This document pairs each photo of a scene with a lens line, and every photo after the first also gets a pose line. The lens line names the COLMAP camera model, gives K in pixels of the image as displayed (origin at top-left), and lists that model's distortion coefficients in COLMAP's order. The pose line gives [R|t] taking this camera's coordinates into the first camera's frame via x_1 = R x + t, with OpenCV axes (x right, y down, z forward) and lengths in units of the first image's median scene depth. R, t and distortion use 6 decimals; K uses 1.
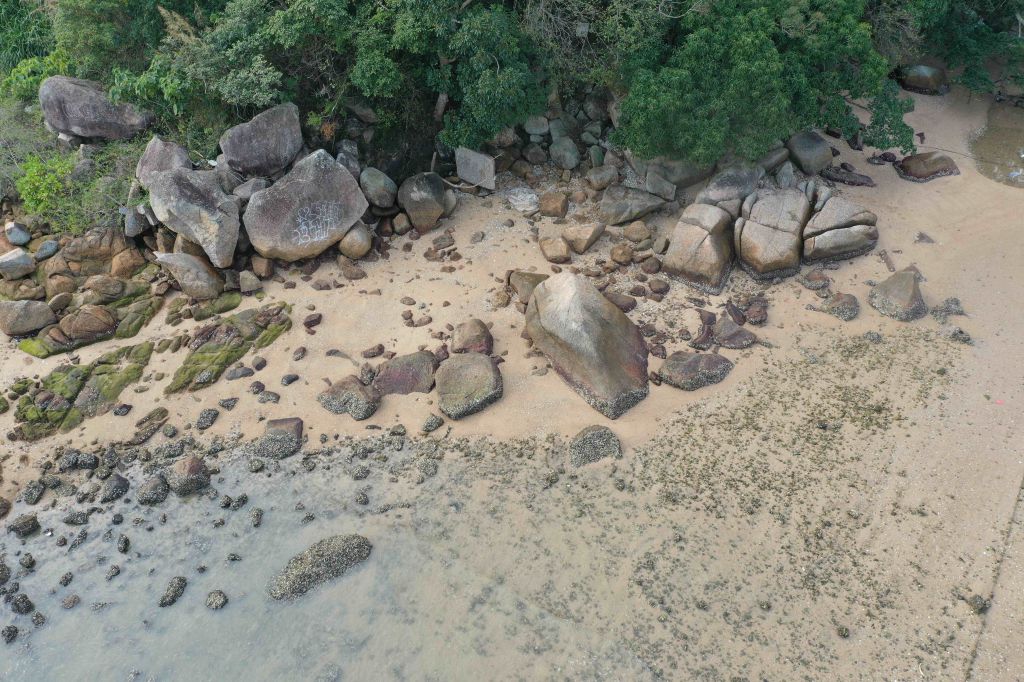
lens RADIAL K [[809.9, 0, 505.1], [0, 809.9, 340.9], [0, 0, 1]] dist [-0.021332, 0.008702]
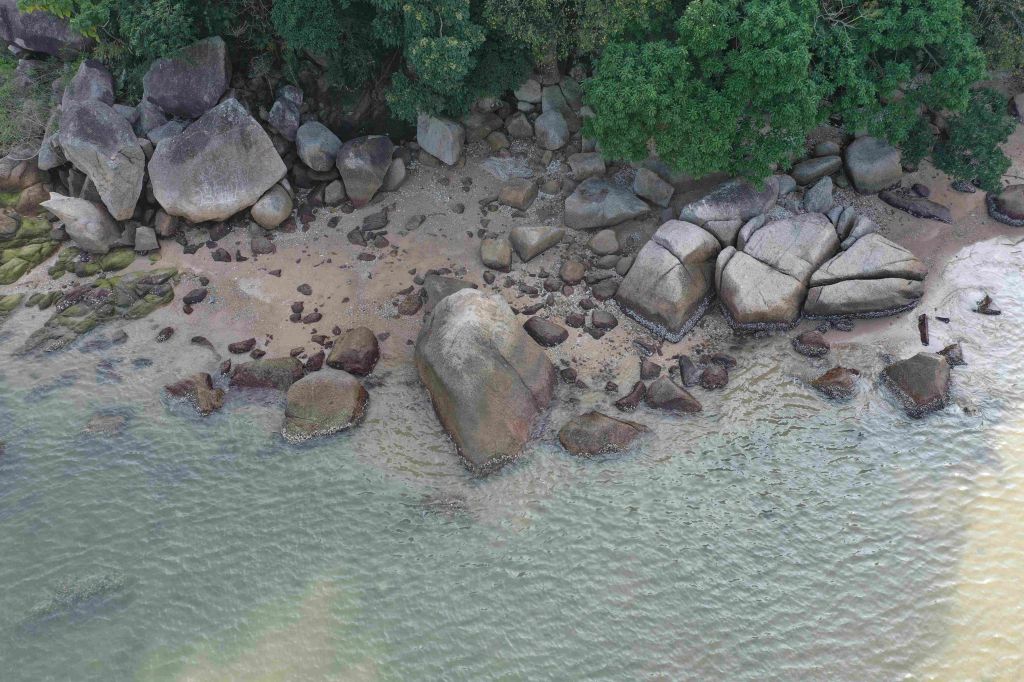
lens RADIAL K [[809.9, 0, 512.8], [0, 809.9, 336.0], [0, 0, 1]] dist [-0.021332, 0.008702]
pose [[0.971055, 0.164569, -0.173114, 0.240554], [-0.149565, 0.984032, 0.096499, -0.113083], [0.186231, -0.067815, 0.980163, 0.198937]]
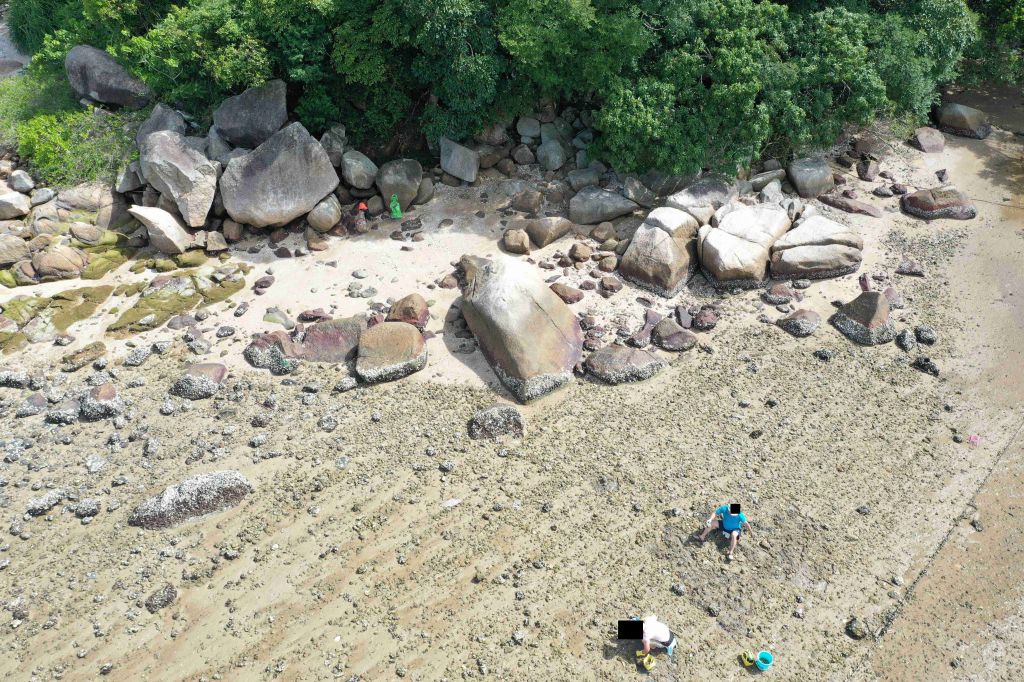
lens RADIAL K [[809.9, 0, 514.2], [0, 809.9, 341.5], [0, 0, 1]] dist [-0.021332, 0.008702]
pose [[0.986910, 0.103291, -0.123852, 0.200005], [-0.112917, 0.990891, -0.073381, 0.084569], [0.115144, 0.086405, 0.989584, 0.028459]]
